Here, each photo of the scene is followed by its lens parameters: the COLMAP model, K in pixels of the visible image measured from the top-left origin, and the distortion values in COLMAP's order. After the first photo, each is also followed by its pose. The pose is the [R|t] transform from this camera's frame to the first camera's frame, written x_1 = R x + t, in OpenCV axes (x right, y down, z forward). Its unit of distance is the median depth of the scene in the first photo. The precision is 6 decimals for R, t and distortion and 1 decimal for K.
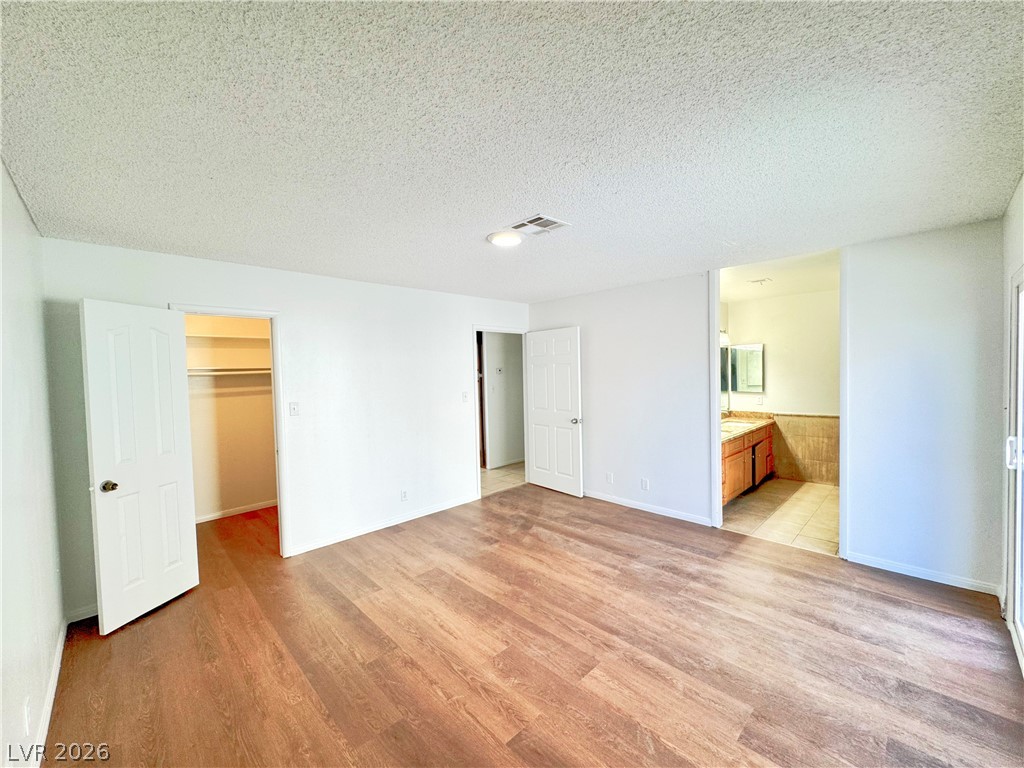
lens RADIAL K [[411.9, 0, 510.1], [0, 411.9, 381.8], [0, 0, 1]] dist [-0.000255, -0.000467]
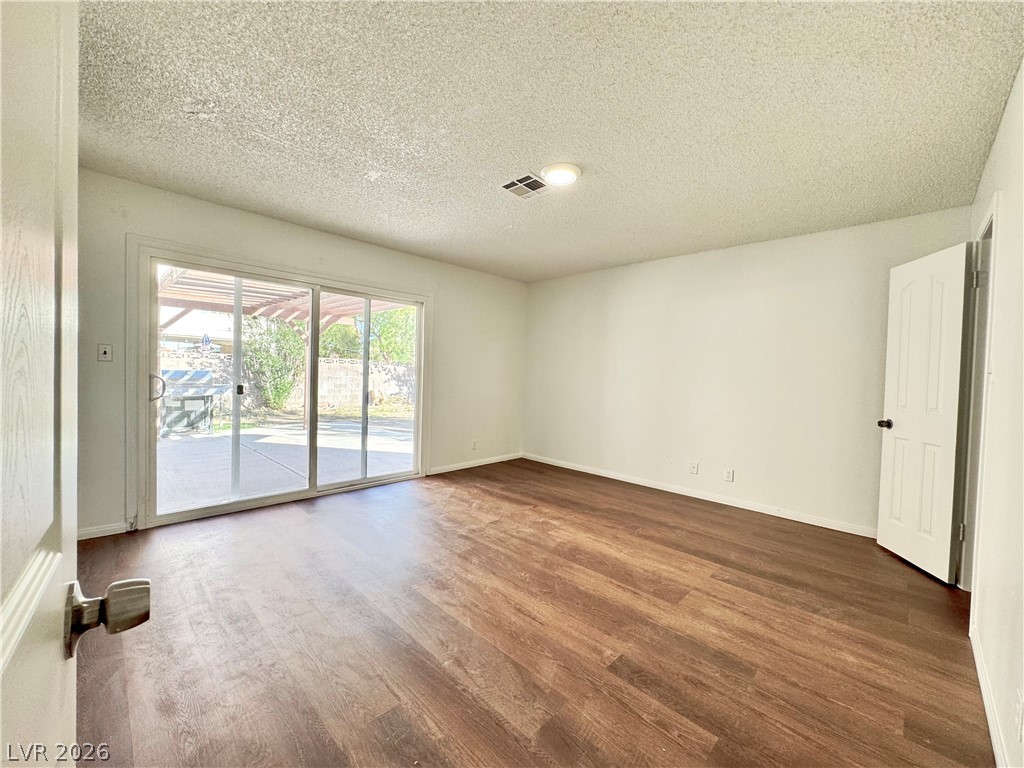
lens RADIAL K [[411.9, 0, 512.4], [0, 411.9, 383.3], [0, 0, 1]] dist [-0.000255, -0.000467]
pose [[-0.999463, -0.004435, -0.032457, 0.093241], [-0.006185, 0.998520, 0.054036, 0.051784], [0.032169, 0.054208, -0.998011, 1.402940]]
